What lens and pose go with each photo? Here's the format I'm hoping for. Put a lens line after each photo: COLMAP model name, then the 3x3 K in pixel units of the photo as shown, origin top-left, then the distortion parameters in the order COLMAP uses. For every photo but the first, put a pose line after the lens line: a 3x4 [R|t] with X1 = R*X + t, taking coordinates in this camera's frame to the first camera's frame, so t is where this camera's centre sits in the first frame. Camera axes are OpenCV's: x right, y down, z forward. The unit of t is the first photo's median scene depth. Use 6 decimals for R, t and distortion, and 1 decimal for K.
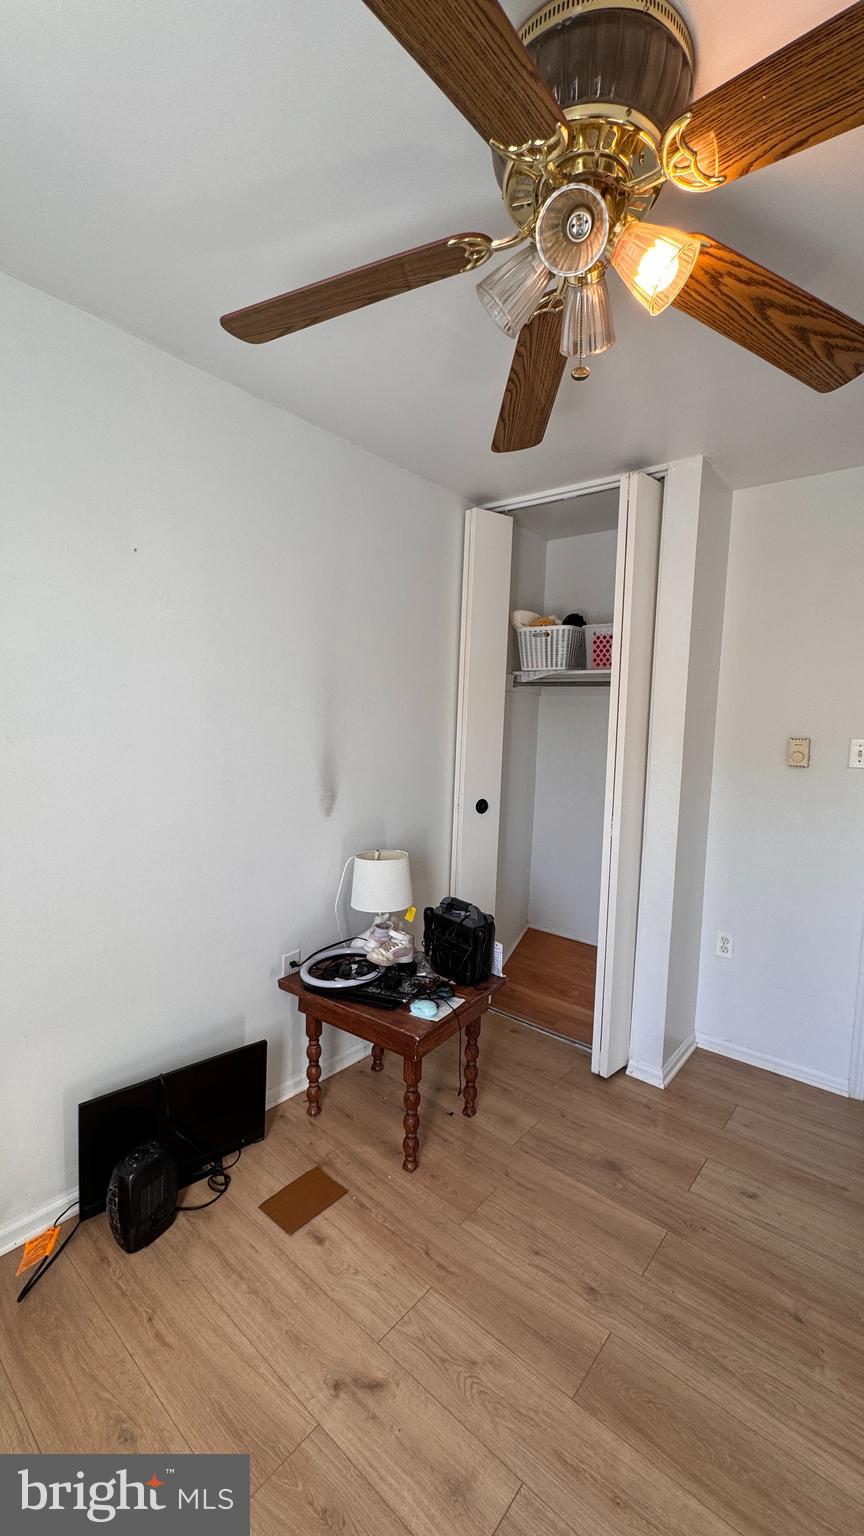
lens RADIAL K [[619.8, 0, 436.4], [0, 619.8, 767.6], [0, 0, 1]] dist [0.000988, 0.000914]
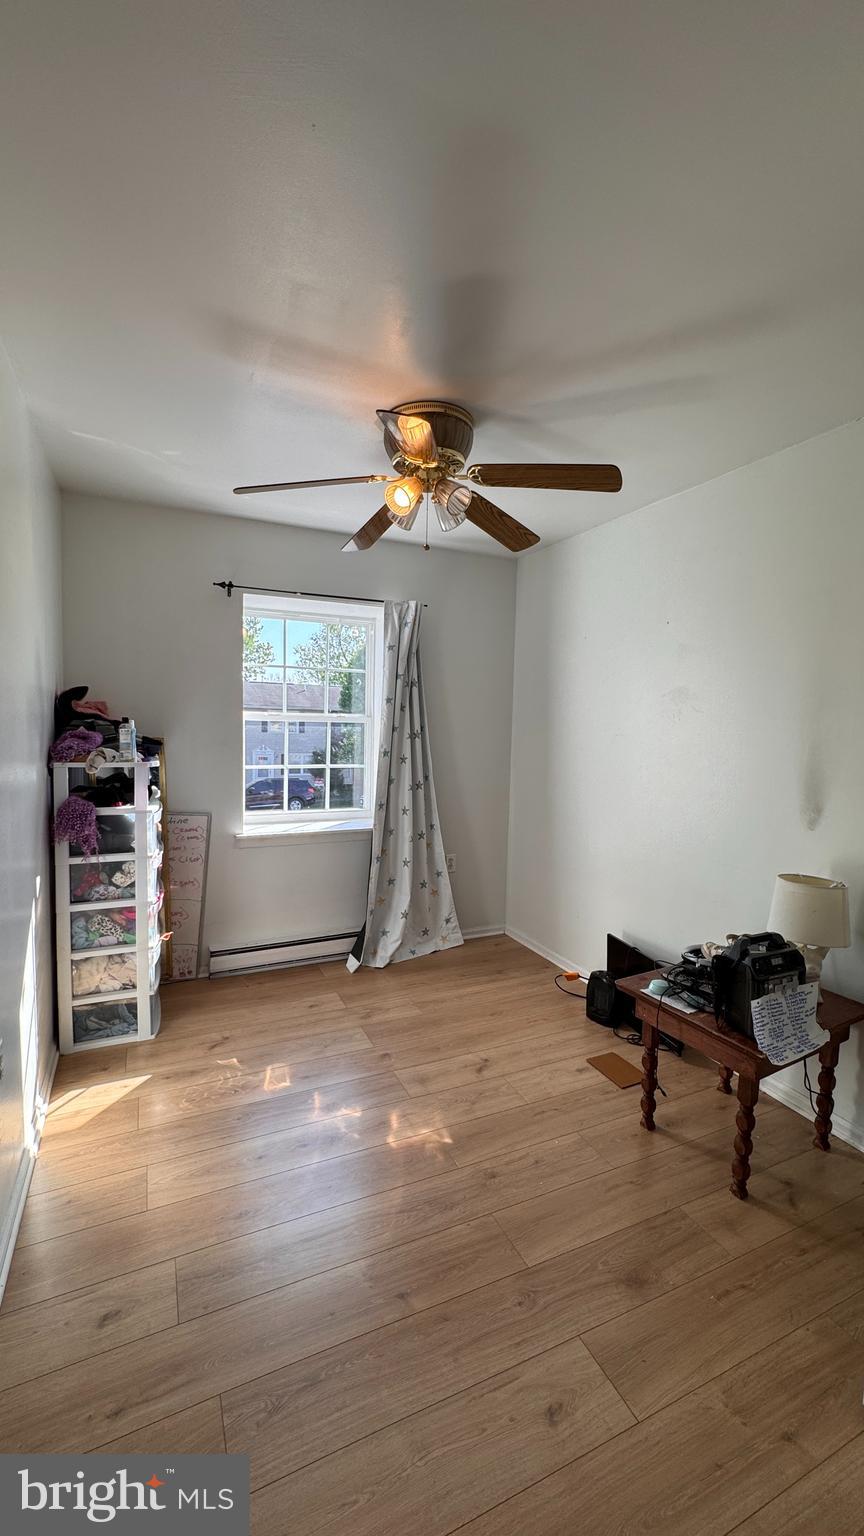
lens RADIAL K [[619.8, 0, 430.5], [0, 619.8, 770.3], [0, 0, 1]] dist [0.000988, 0.000914]
pose [[-0.427295, 0.028791, -0.903654, 1.318291], [-0.110771, 0.990296, 0.083930, -0.037384], [0.897301, 0.135961, -0.419959, 1.232934]]
